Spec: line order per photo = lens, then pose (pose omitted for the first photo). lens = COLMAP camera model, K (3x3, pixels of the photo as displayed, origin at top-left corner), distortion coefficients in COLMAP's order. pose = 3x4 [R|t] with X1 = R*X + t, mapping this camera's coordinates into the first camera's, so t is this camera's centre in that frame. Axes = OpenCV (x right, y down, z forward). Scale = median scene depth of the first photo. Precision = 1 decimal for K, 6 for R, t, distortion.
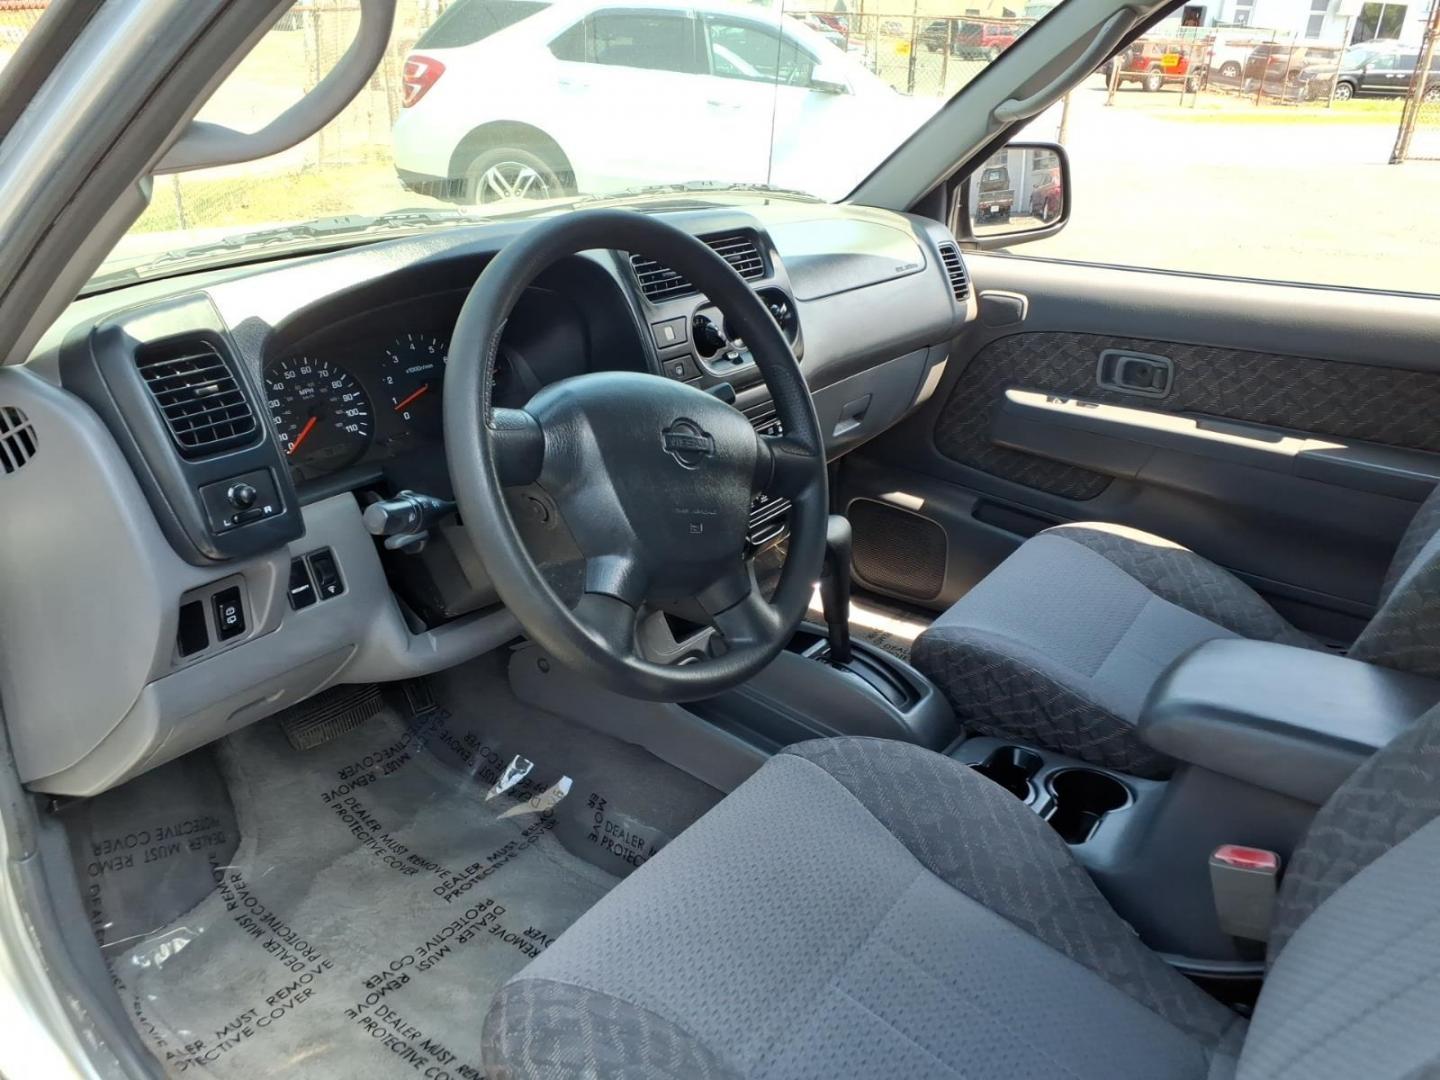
lens RADIAL K [[1177.3, 0, 720.0], [0, 1177.3, 540.0], [0, 0, 1]] dist [0.062283, -0.125258]
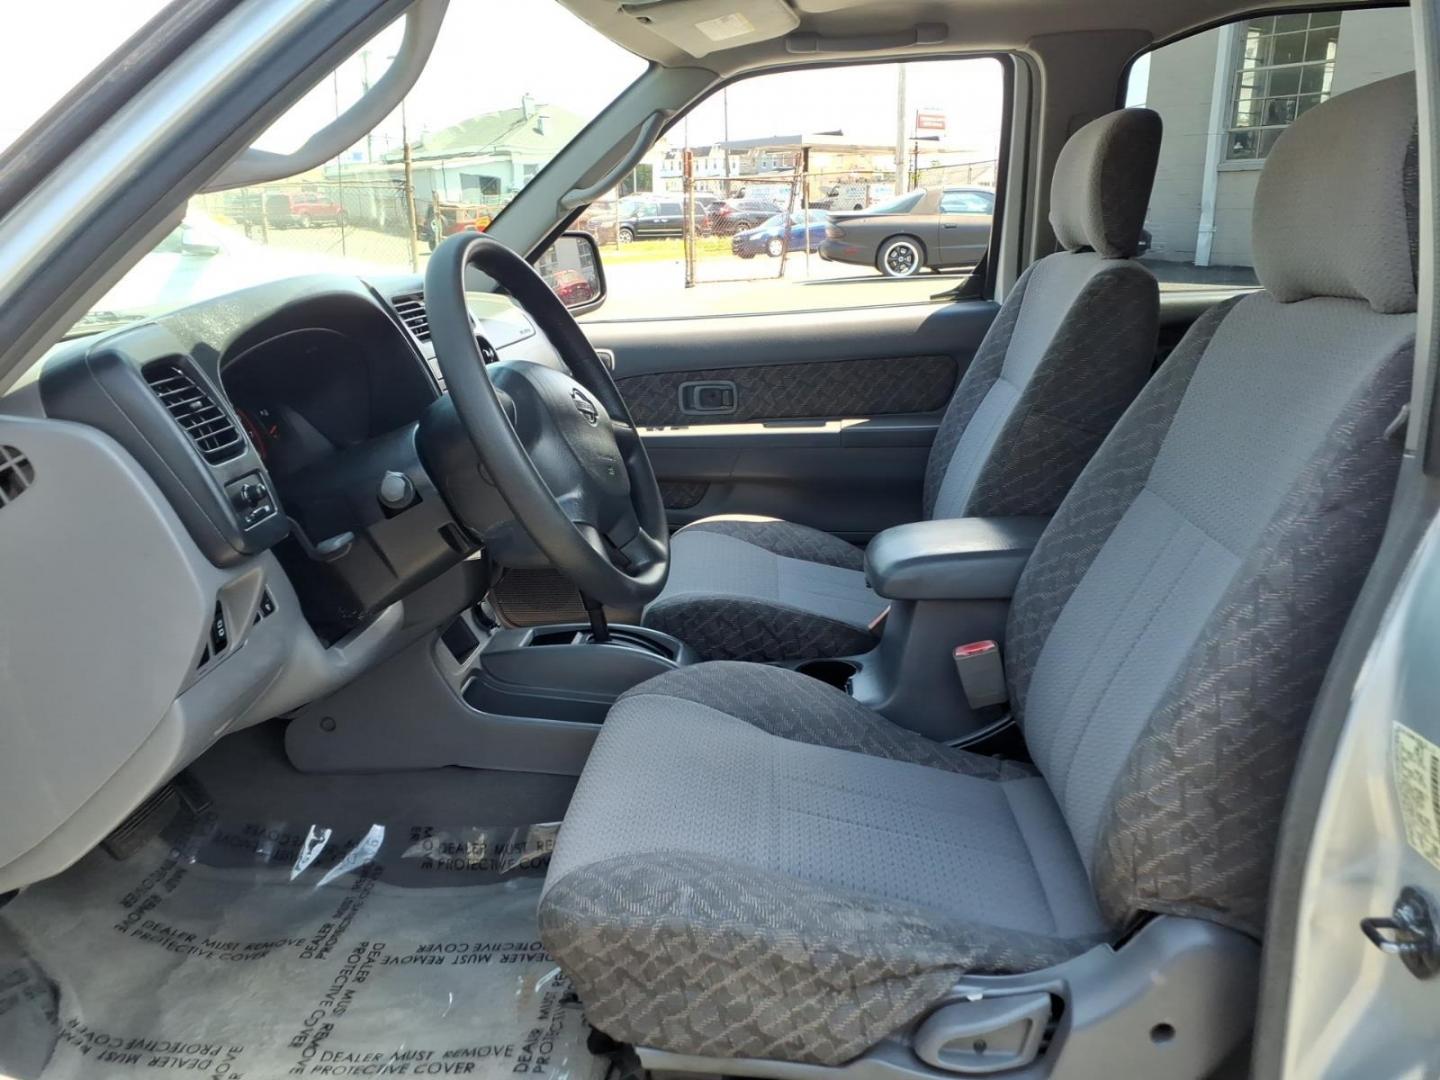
lens RADIAL K [[1177.3, 0, 720.0], [0, 1177.3, 540.0], [0, 0, 1]] dist [0.062283, -0.125258]
pose [[0.842867, -0.190378, 0.503321, -0.350622], [0.257895, 0.963825, -0.067312, 0.109209], [-0.472299, 0.186539, 0.861474, -0.074526]]
